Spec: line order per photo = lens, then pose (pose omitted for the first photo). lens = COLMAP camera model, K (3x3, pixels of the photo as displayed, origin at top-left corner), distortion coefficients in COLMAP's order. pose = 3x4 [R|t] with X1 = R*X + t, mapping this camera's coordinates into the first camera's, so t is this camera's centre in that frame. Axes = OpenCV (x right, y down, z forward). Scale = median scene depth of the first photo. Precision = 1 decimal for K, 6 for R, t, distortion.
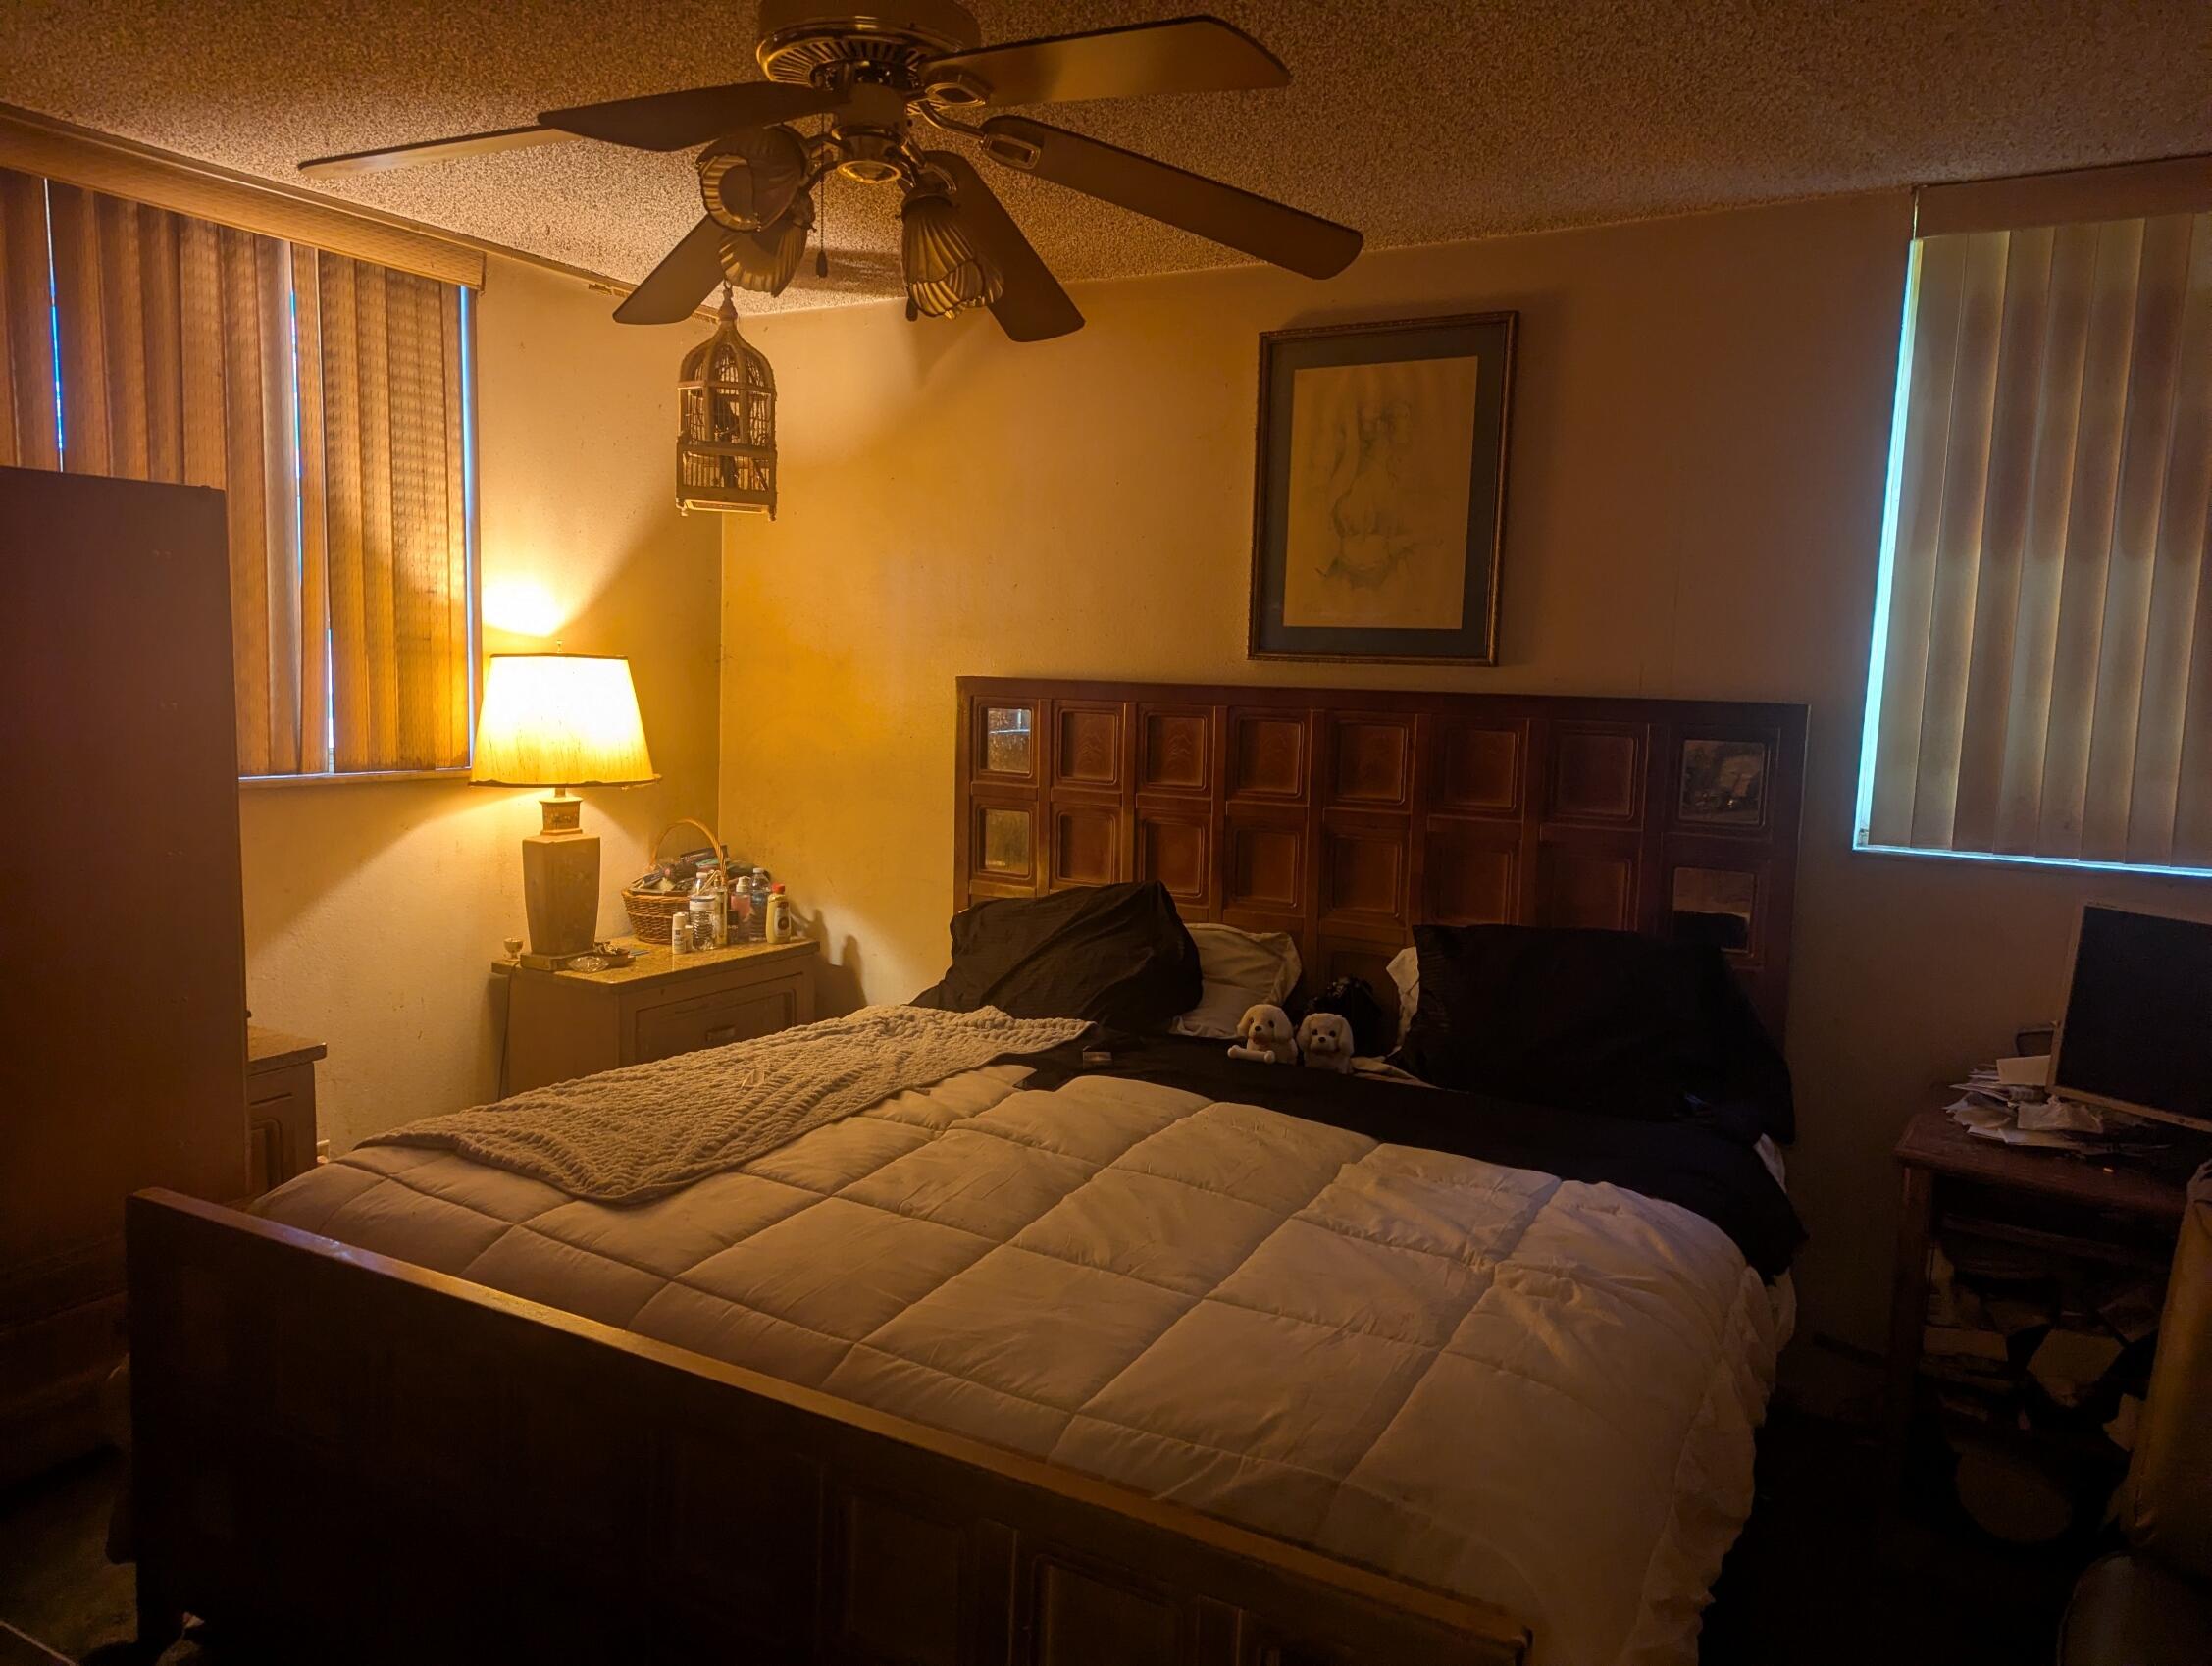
lens RADIAL K [[1596.9, 0, 1106.0], [0, 1596.9, 833.0], [0, 0, 1]] dist [0.067790, -0.077292]
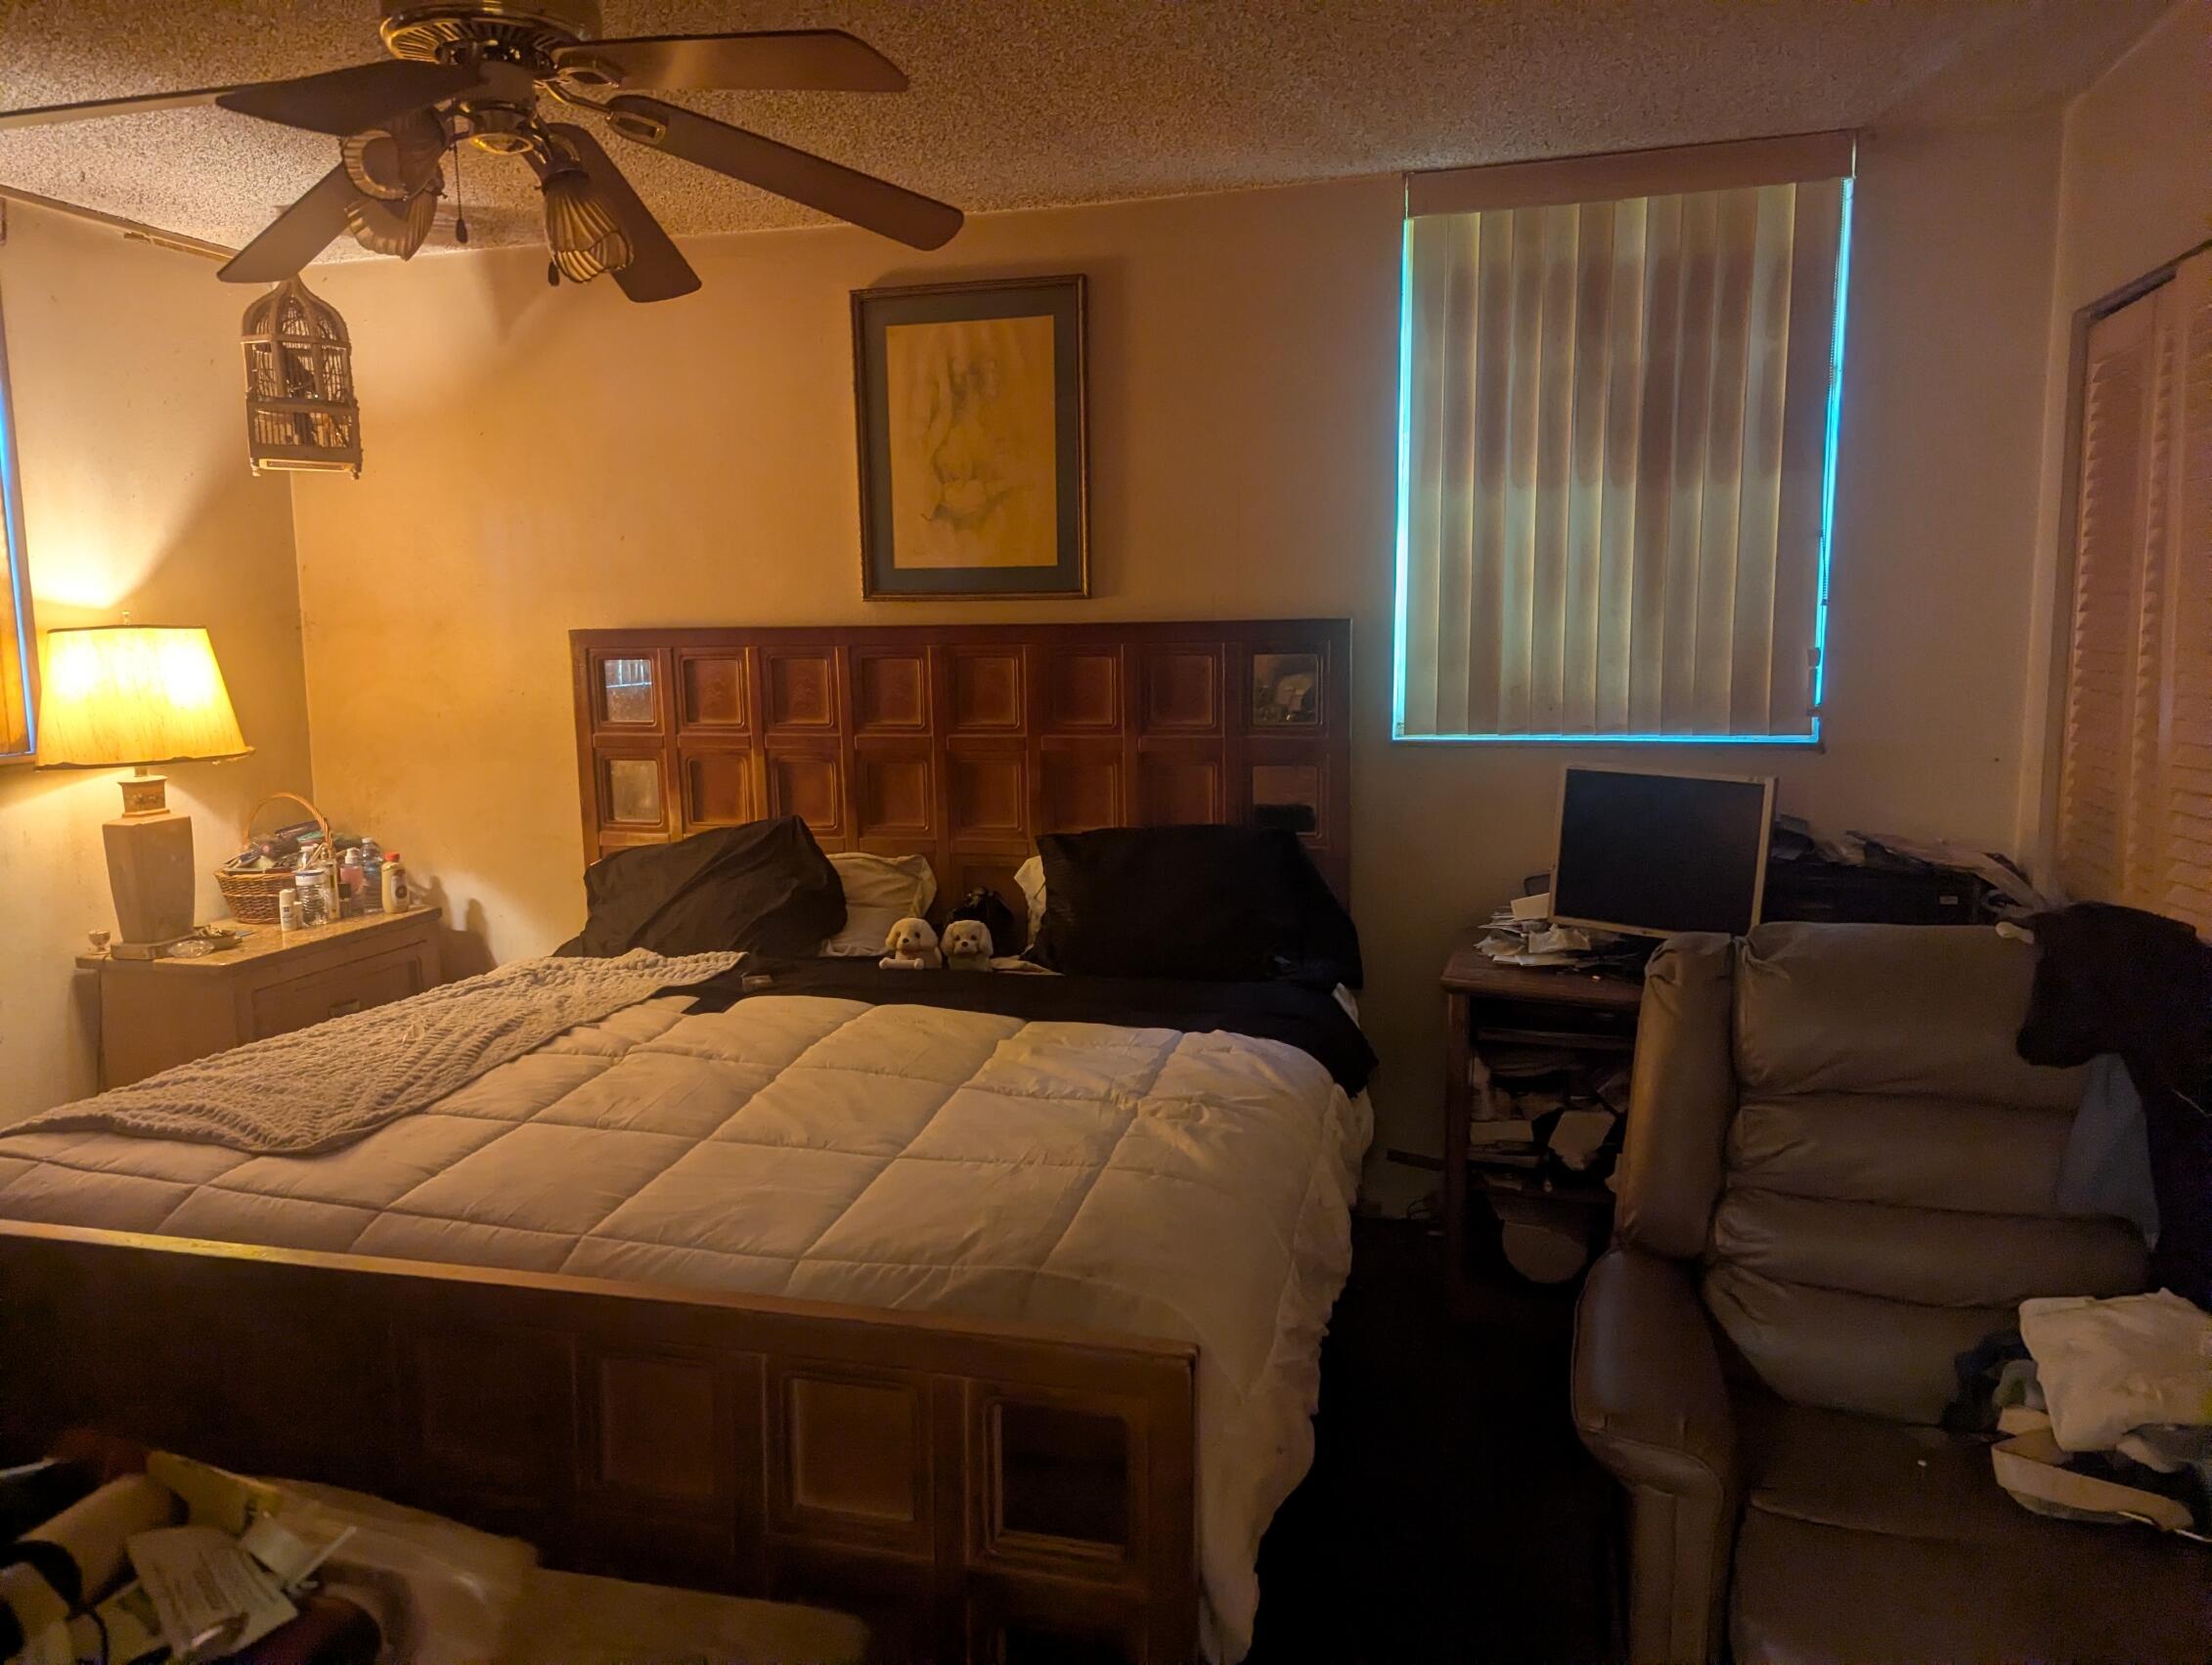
lens RADIAL K [[1599.7, 0, 1106.0], [0, 1599.7, 832.5], [0, 0, 1]] dist [0.065888, -0.070595]
pose [[0.964735, -0.079048, 0.251072, -0.045349], [0.071690, 0.996690, 0.038332, 0.019583], [-0.253271, -0.018981, 0.967209, -0.094883]]
